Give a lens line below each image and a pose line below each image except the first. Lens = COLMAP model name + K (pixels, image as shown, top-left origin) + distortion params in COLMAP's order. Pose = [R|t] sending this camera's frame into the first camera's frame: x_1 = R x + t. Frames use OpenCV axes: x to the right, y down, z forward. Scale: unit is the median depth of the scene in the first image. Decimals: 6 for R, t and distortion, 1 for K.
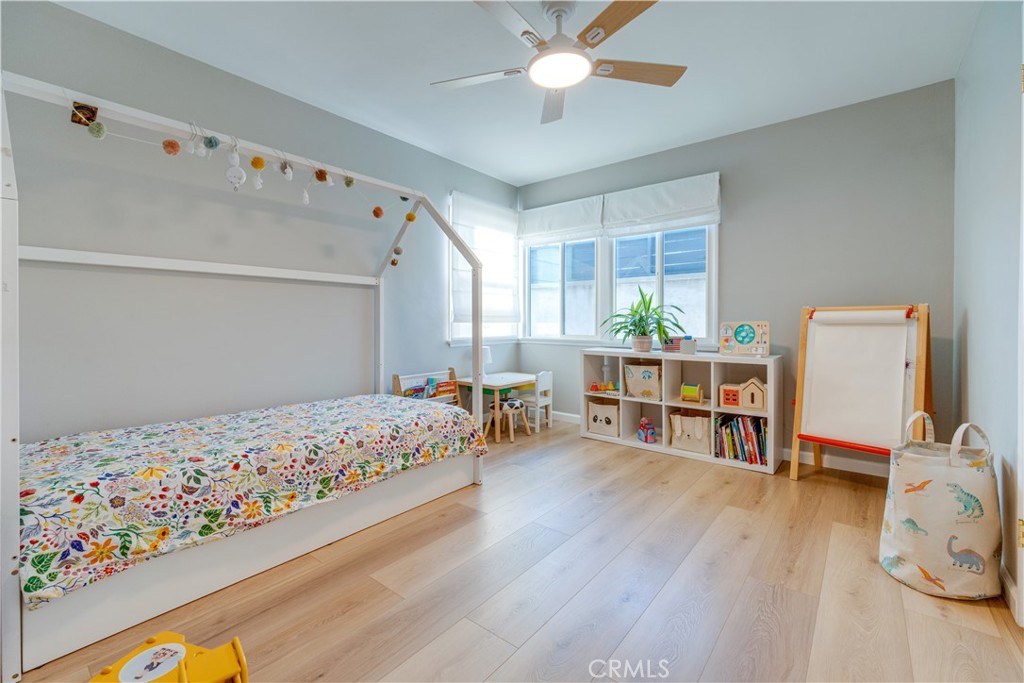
lens RADIAL K [[430.4, 0, 509.0], [0, 430.4, 327.0], [0, 0, 1]] dist [0.001424, -0.000253]
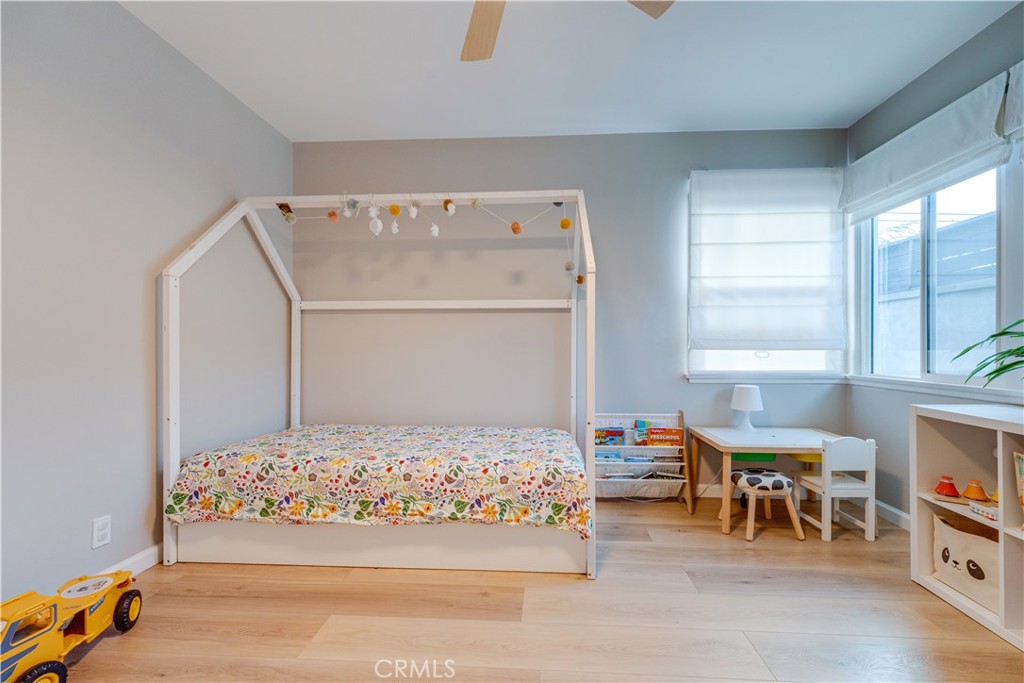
lens RADIAL K [[422.3, 0, 516.6], [0, 422.3, 352.1], [0, 0, 1]] dist [0.011644, -0.008981]
pose [[0.586112, 0.006340, -0.810205, 0.528017], [-0.010001, 0.999950, 0.000590, -0.007665], [0.810168, 0.007757, 0.586146, 0.613282]]
